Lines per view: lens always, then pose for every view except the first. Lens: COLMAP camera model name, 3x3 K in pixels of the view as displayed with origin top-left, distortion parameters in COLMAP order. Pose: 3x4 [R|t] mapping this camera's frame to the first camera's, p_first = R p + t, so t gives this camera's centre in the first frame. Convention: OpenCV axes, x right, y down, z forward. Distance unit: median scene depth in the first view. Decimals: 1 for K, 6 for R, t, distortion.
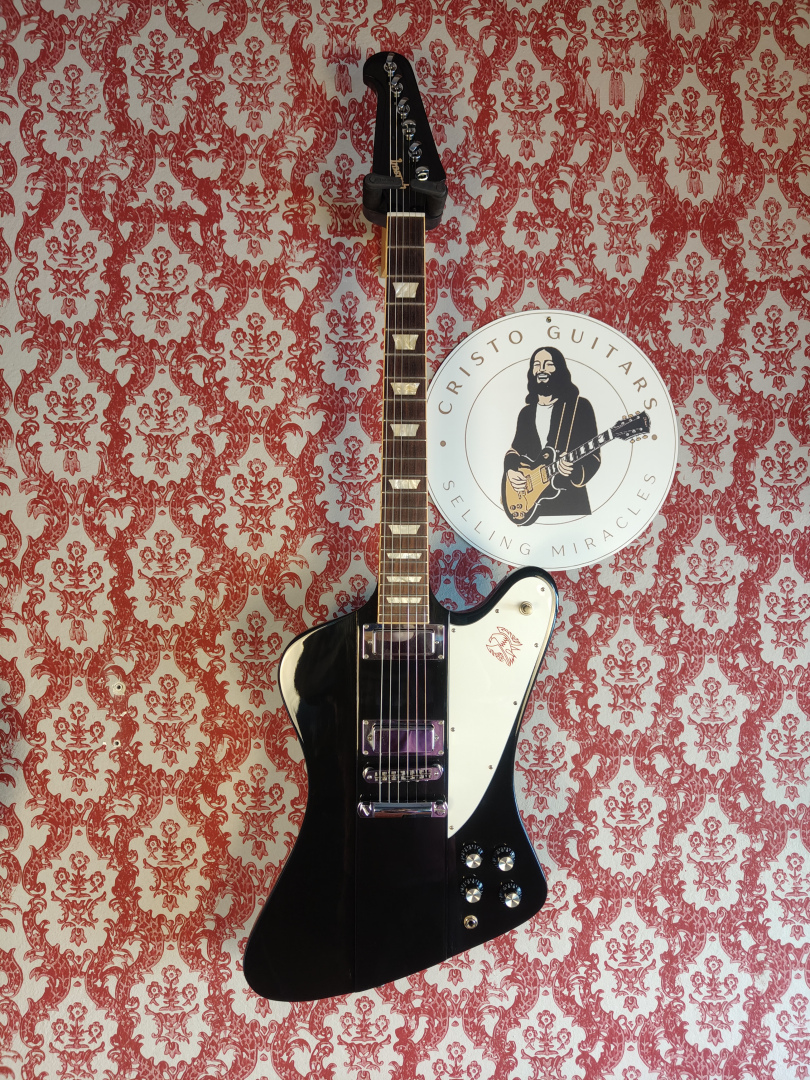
lens RADIAL K [[748.3, 0, 405.3], [0, 748.3, 556.5], [0, 0, 1]] dist [0.005033, -0.002599]
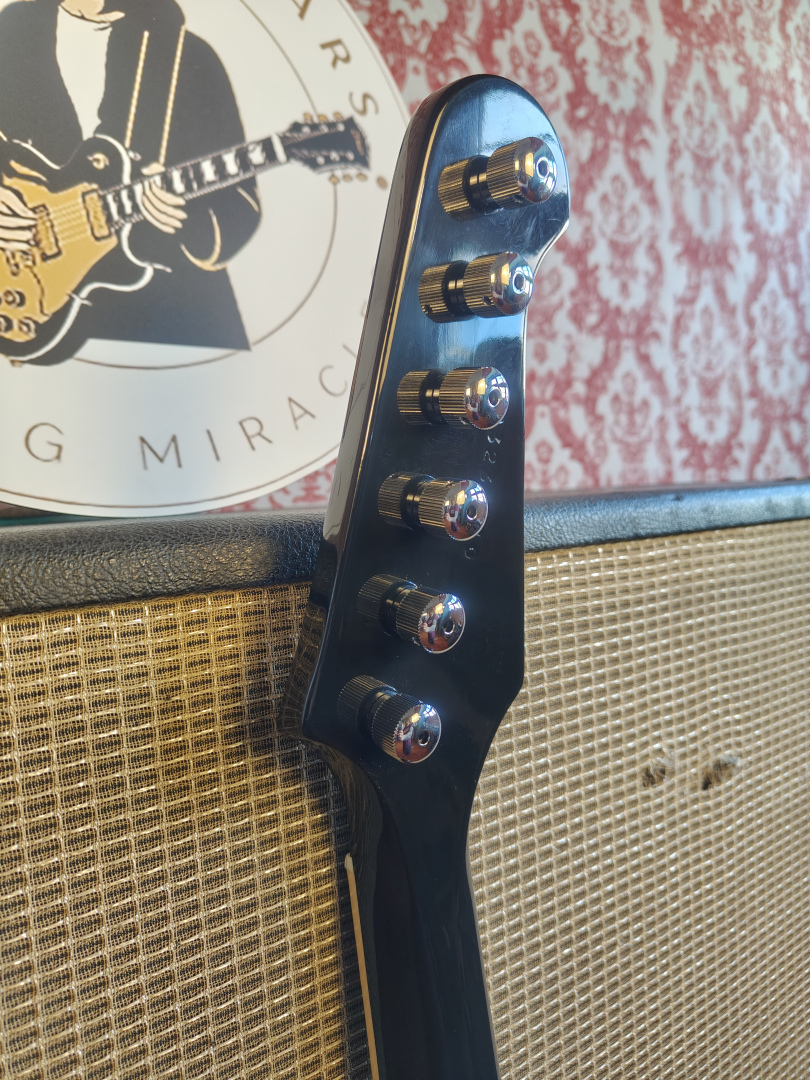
lens RADIAL K [[775.1, 0, 405.0], [0, 775.1, 540.0], [0, 0, 1]] dist [-0.012632, 0.003911]
pose [[0.851392, -0.038783, 0.523095, 0.121389], [0.118780, 0.985612, -0.120252, 0.079397], [-0.510905, 0.164514, 0.843749, 0.683244]]
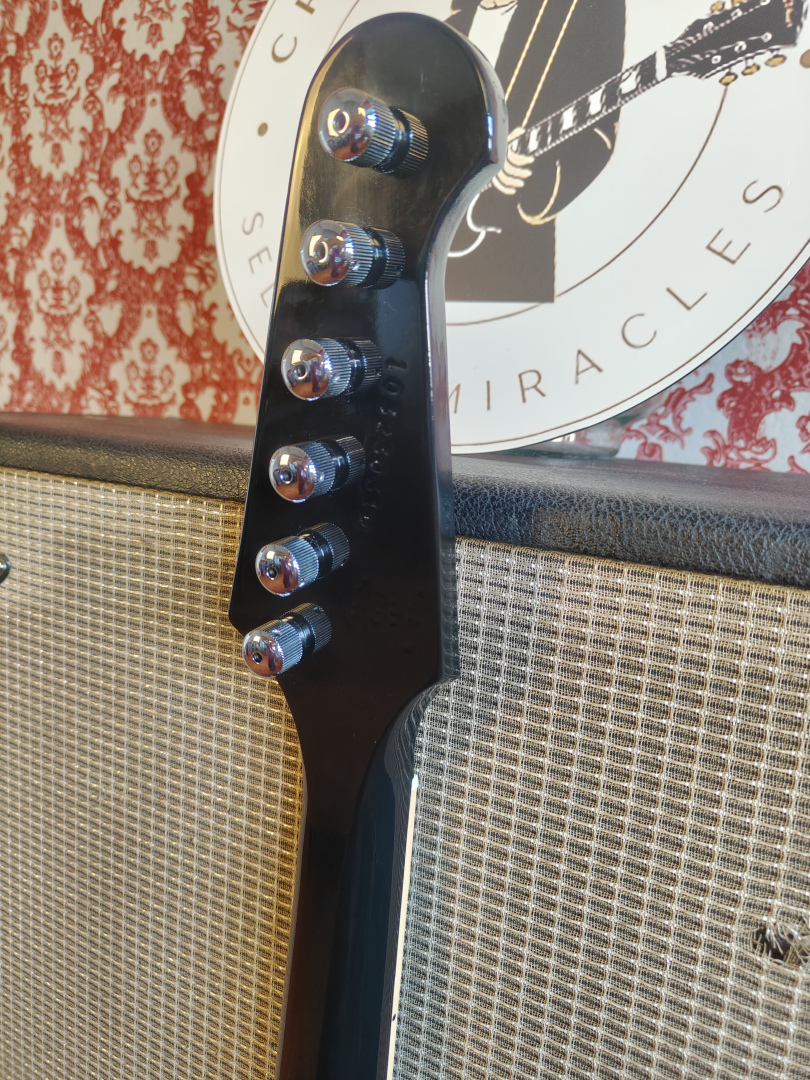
lens RADIAL K [[792.8, 0, 398.1], [0, 792.8, 535.7], [0, 0, 1]] dist [-0.006472, 0.004366]
pose [[0.826925, 0.183196, -0.531633, 0.402073], [-0.204085, 0.978752, 0.019827, 0.055184], [0.523969, 0.092103, 0.846743, 0.669070]]
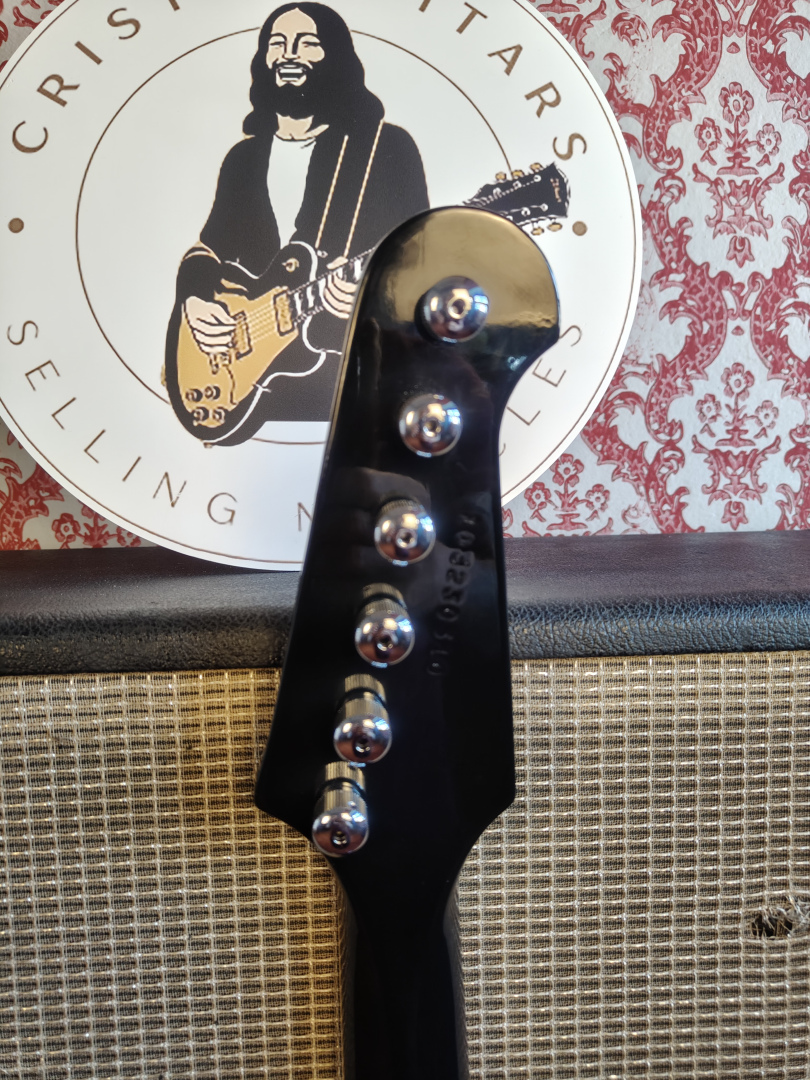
lens RADIAL K [[788.0, 0, 409.2], [0, 788.0, 538.9], [0, 0, 1]] dist [-0.014164, 0.006356]
pose [[0.999693, 0.021965, -0.011464, 0.255410], [-0.023052, 0.994168, -0.105348, 0.043089], [0.009083, 0.105580, 0.994369, 0.621543]]
